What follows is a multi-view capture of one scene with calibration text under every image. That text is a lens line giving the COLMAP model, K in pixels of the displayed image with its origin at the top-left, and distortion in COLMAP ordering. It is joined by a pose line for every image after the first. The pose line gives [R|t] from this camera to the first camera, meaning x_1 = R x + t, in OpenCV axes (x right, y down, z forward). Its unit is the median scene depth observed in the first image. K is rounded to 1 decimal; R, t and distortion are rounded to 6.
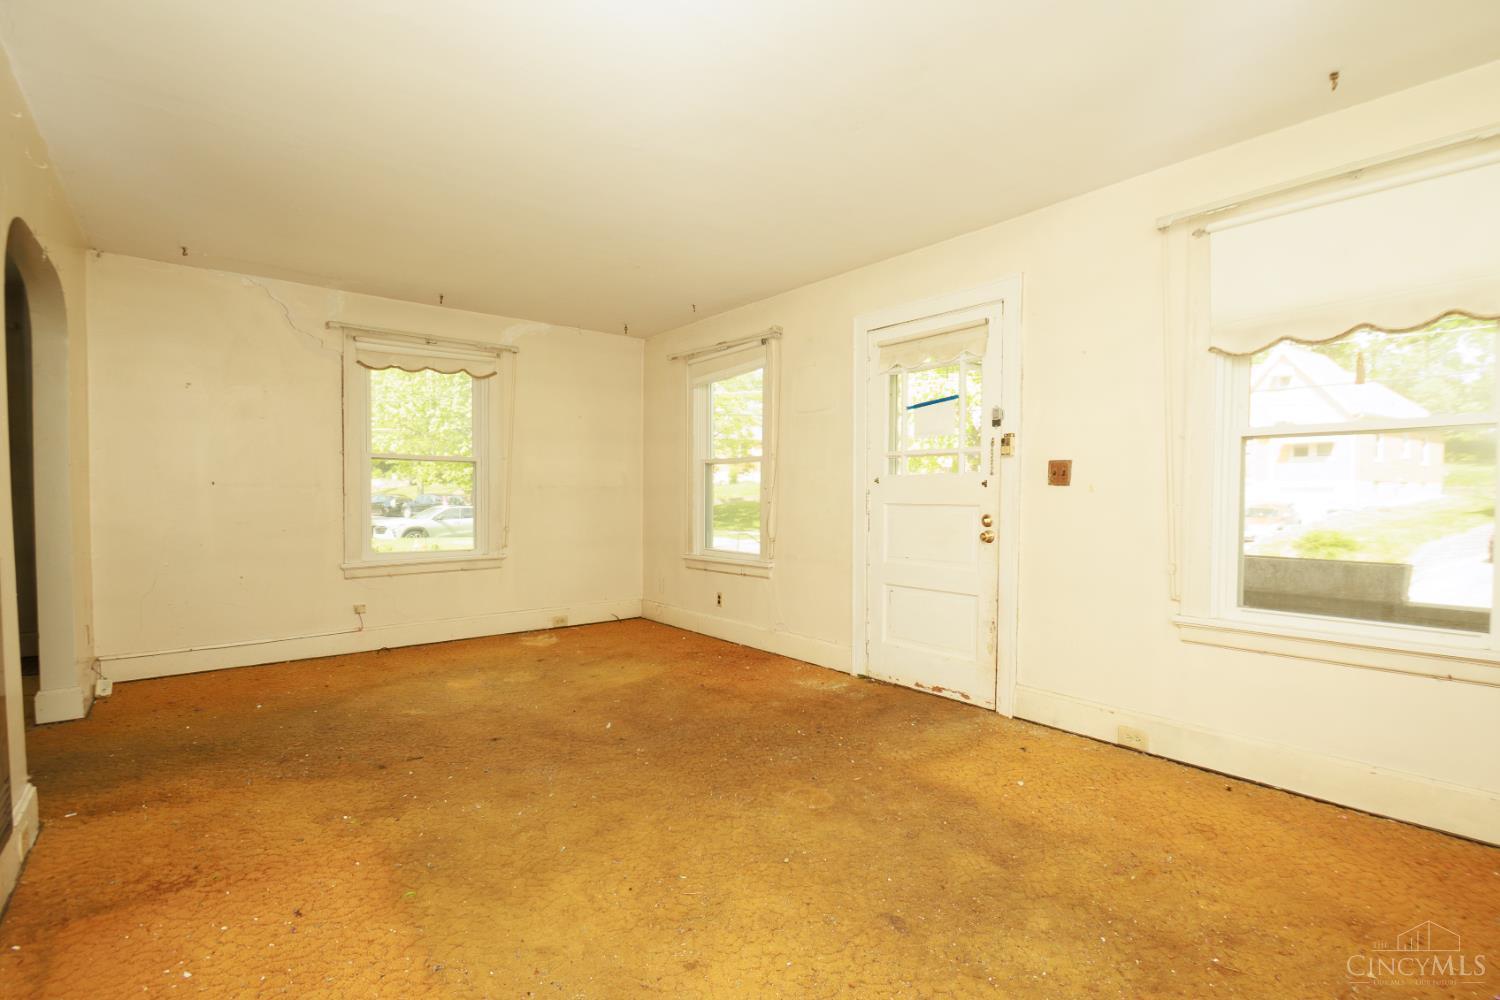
lens RADIAL K [[724.7, 0, 760.0], [0, 724.7, 522.8], [0, 0, 1]] dist [-0.001047, -0.013474]
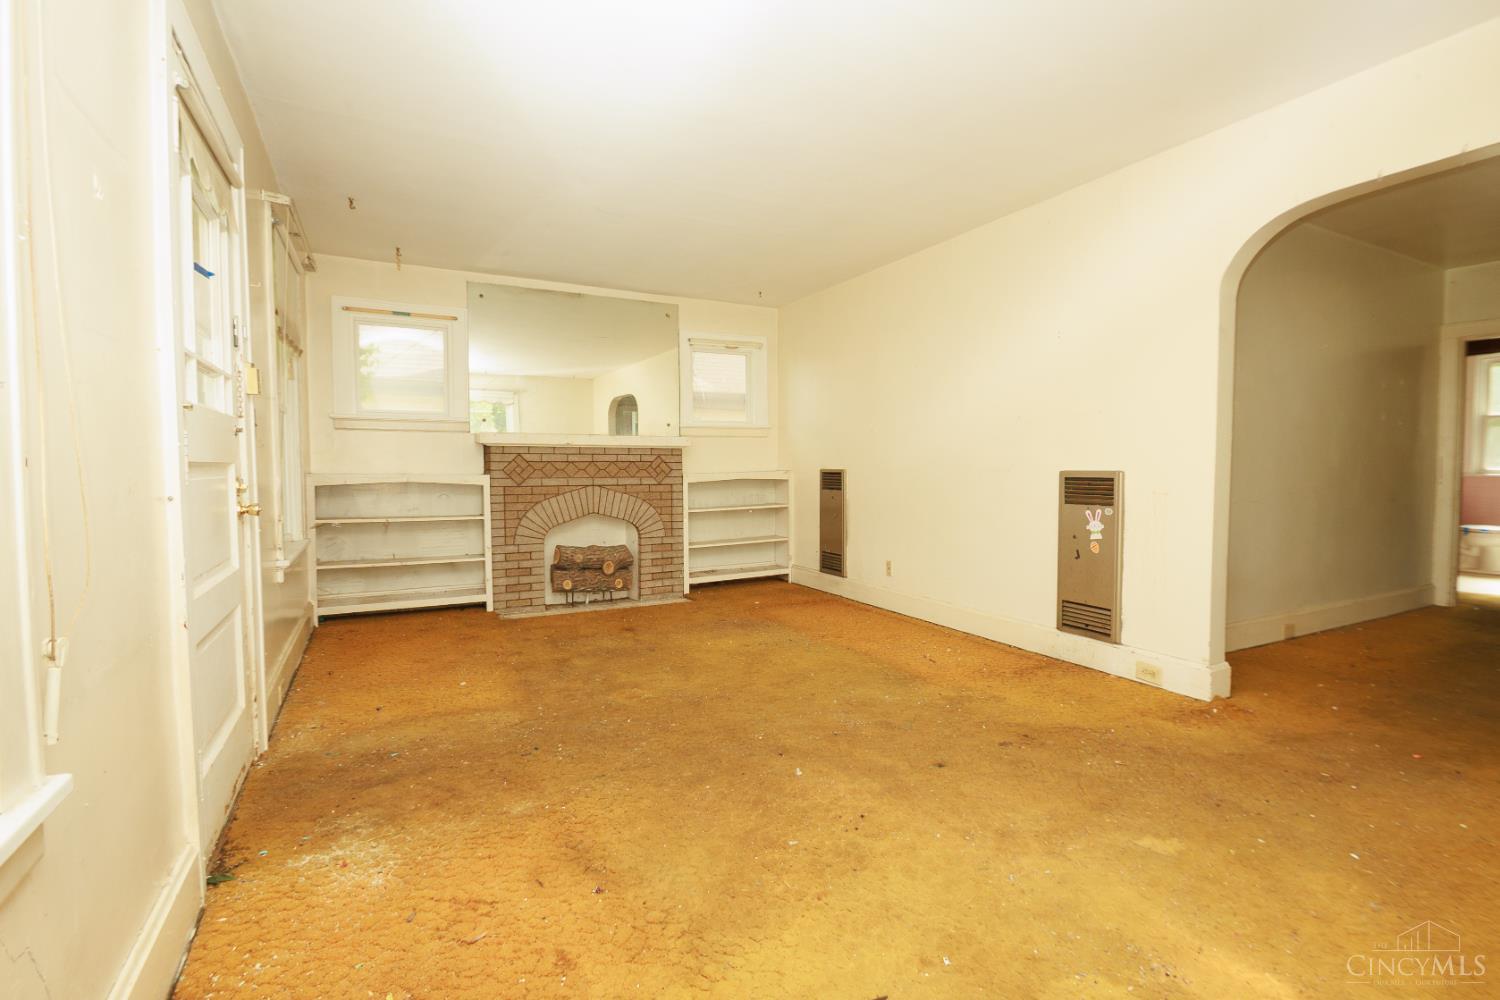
lens RADIAL K [[689.3, 0, 800.9], [0, 689.3, 493.7], [0, 0, 1]] dist [0.000167, 0.000036]
pose [[-0.991075, -0.006125, 0.133167, -0.255247], [0.004480, 0.996849, 0.079191, -0.040051], [-0.133232, 0.079081, -0.987925, 1.407057]]
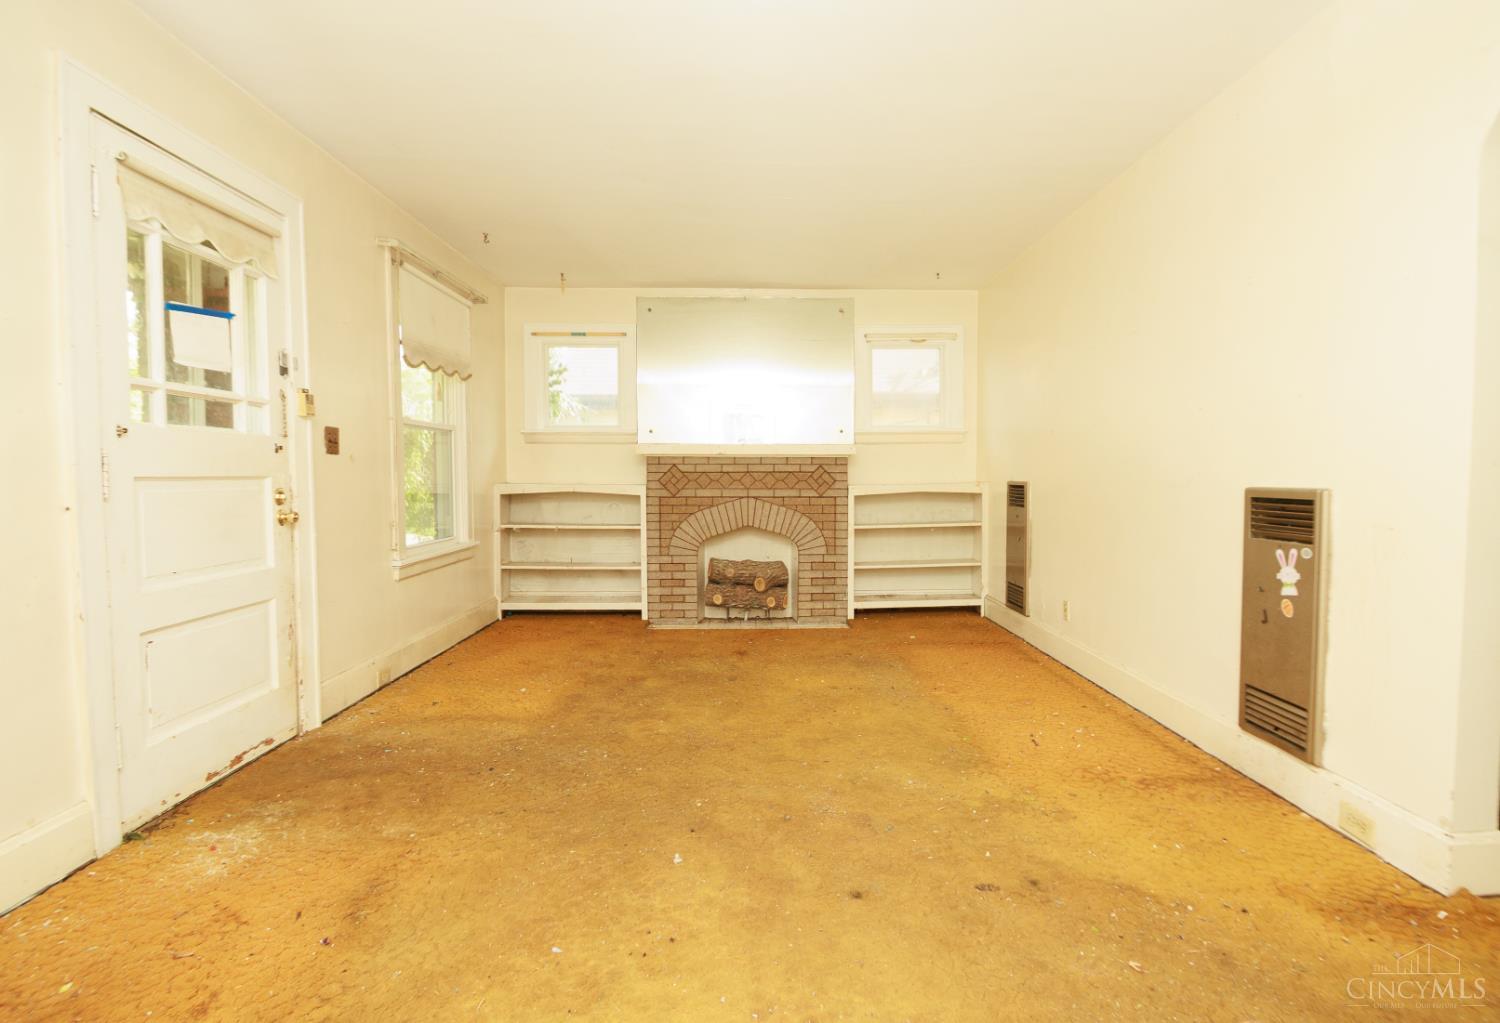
lens RADIAL K [[733.1, 0, 797.4], [0, 733.1, 501.7], [0, 0, 1]] dist [0.000522, -0.007396]
pose [[-0.823584, -0.022976, 0.566729, -0.522292], [0.020856, 0.997277, 0.070740, -0.037246], [-0.566811, 0.070080, -0.820862, 1.199702]]
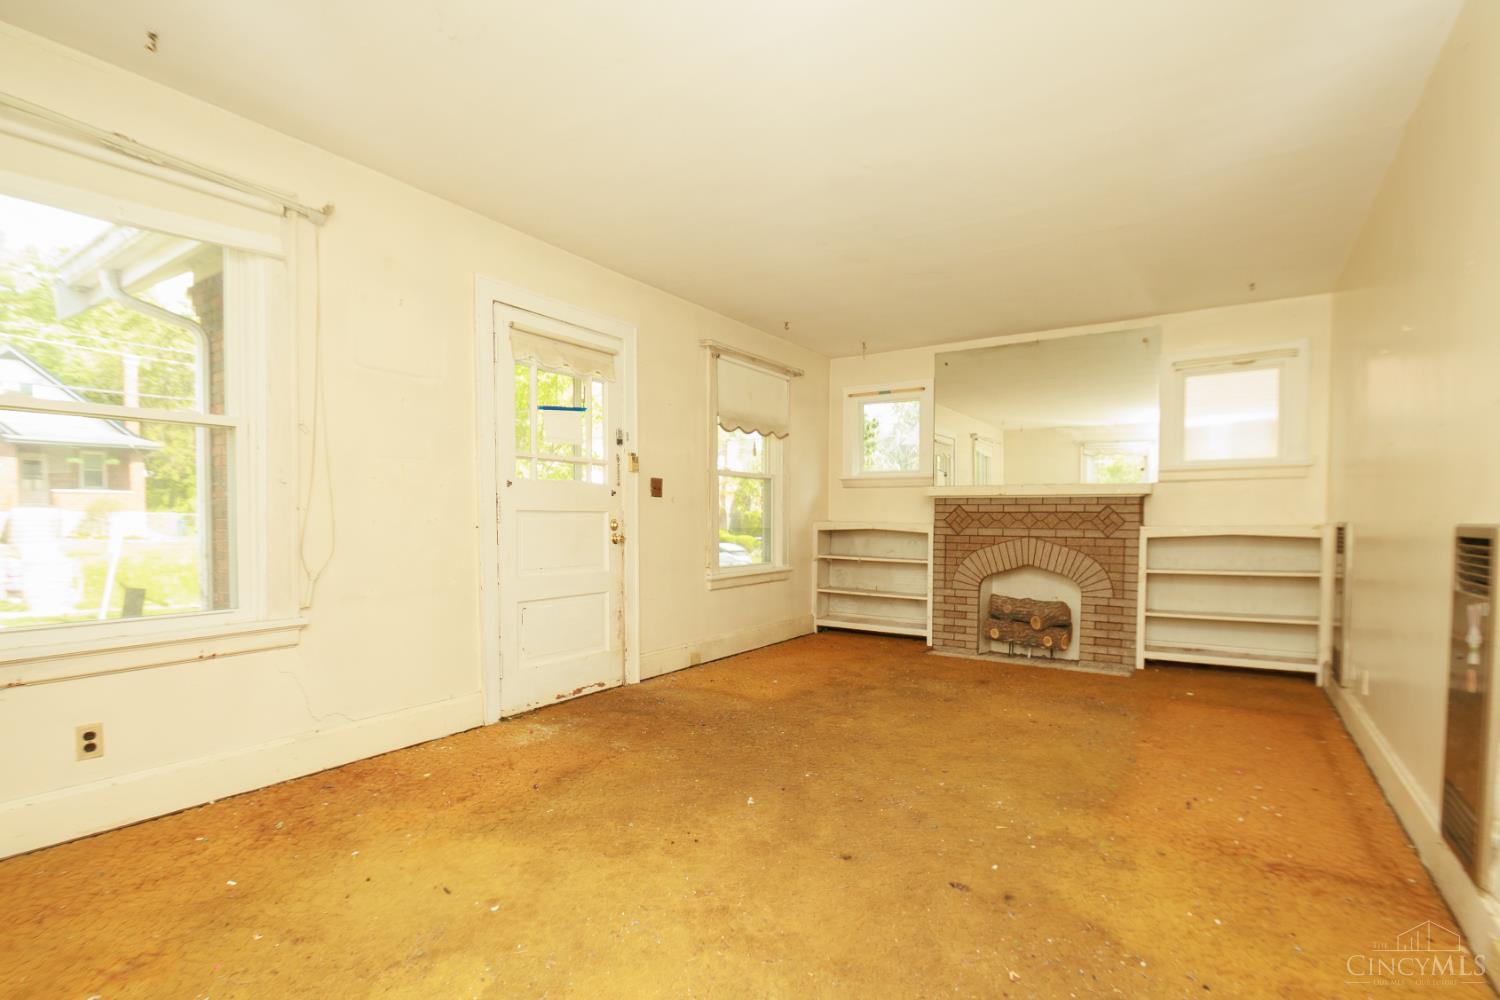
lens RADIAL K [[715.0, 0, 794.2], [0, 715.0, 542.2], [0, 0, 1]] dist [-0.003399, -0.000644]
pose [[-0.360676, -0.035218, 0.932026, -0.777121], [0.030103, 0.998327, 0.049373, -0.021110], [-0.932205, 0.045864, -0.359012, 1.035058]]
